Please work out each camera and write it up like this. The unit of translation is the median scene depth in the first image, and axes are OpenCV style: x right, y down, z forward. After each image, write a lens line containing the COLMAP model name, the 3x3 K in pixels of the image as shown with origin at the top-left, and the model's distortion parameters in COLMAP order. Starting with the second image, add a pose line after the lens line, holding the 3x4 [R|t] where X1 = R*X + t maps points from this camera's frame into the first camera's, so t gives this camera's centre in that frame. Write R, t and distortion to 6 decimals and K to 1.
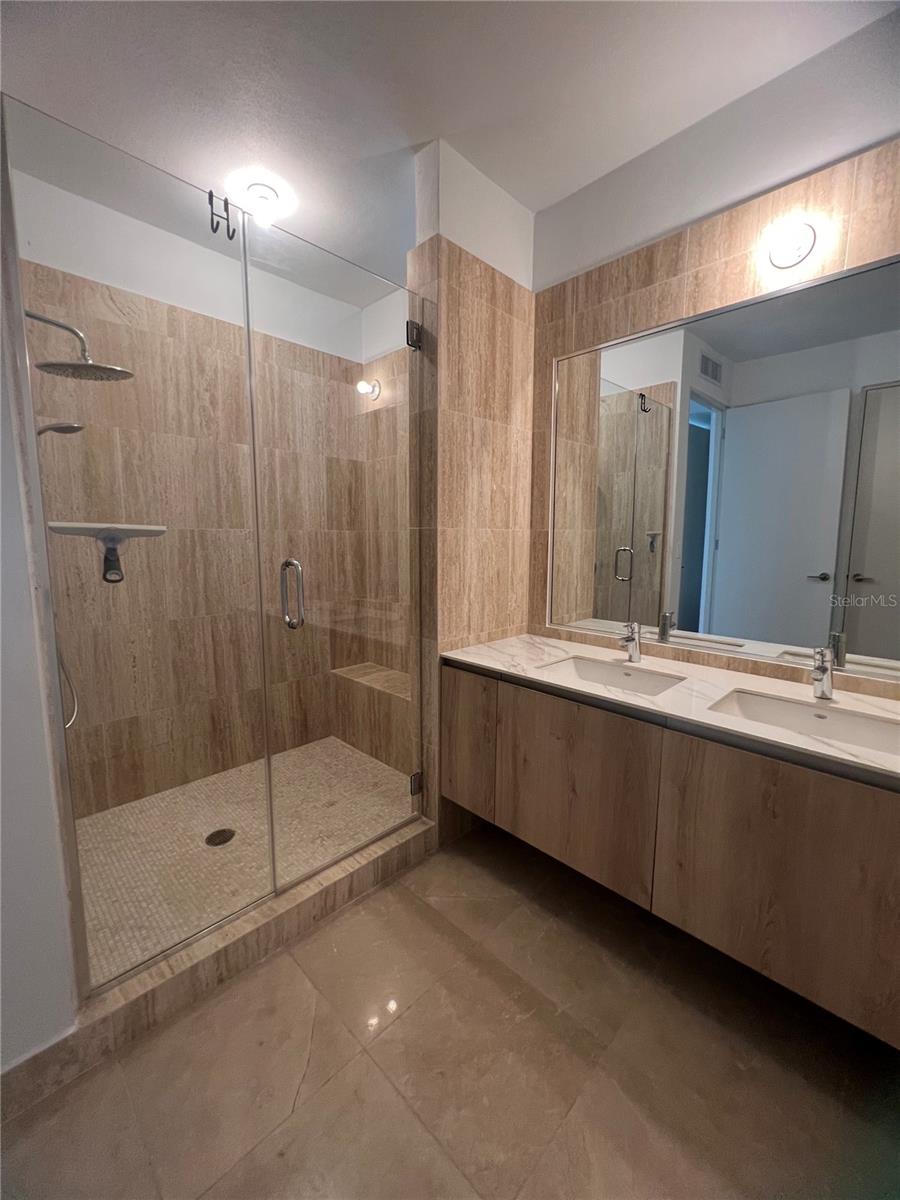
lens RADIAL K [[478.8, 0, 452.9], [0, 478.8, 599.0], [0, 0, 1]] dist [-0.002289, 0.000096]
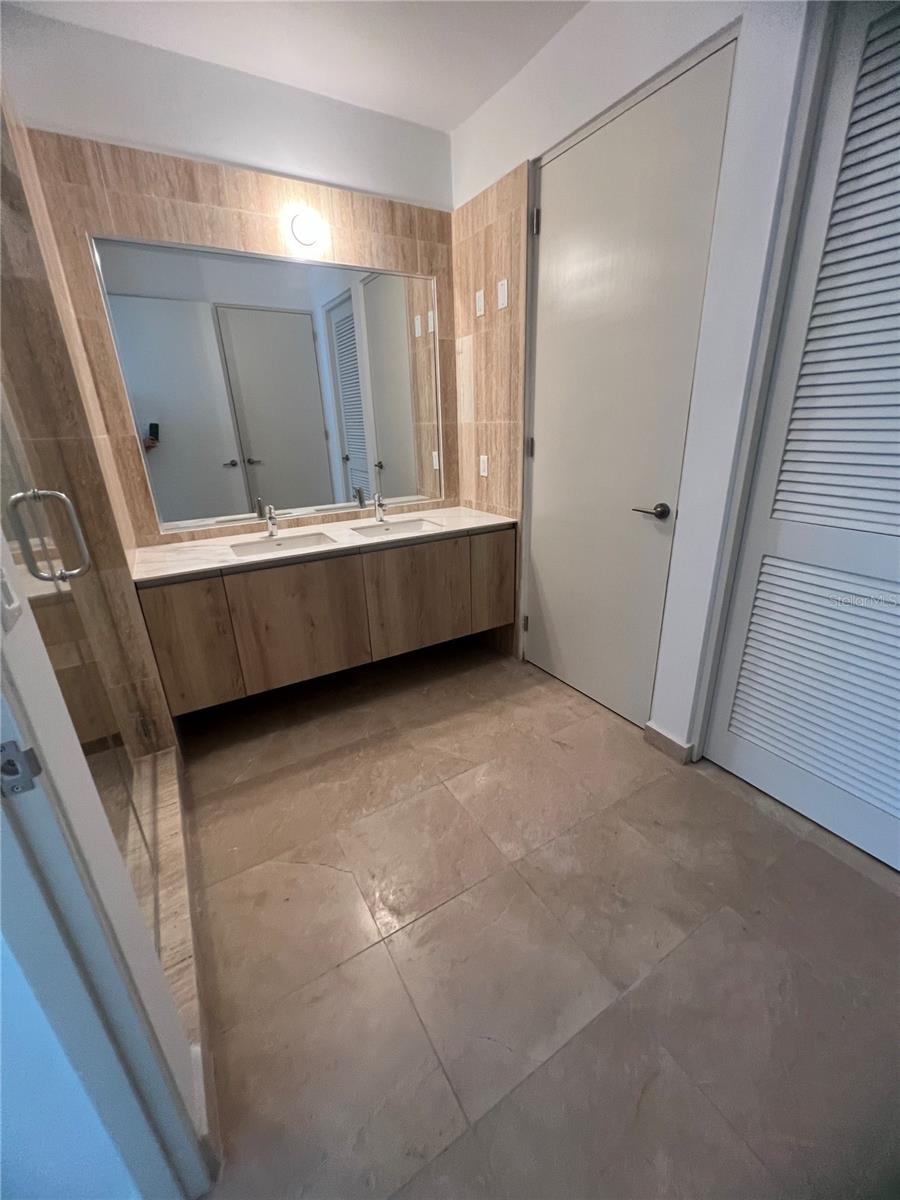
lens RADIAL K [[478.8, 0, 455.3], [0, 478.8, 599.2], [0, 0, 1]] dist [-0.002289, 0.000096]
pose [[0.251746, -0.352288, 0.901397, -0.790444], [0.155690, 0.934005, 0.321551, -0.054969], [-0.955188, 0.059389, 0.289979, 0.155870]]
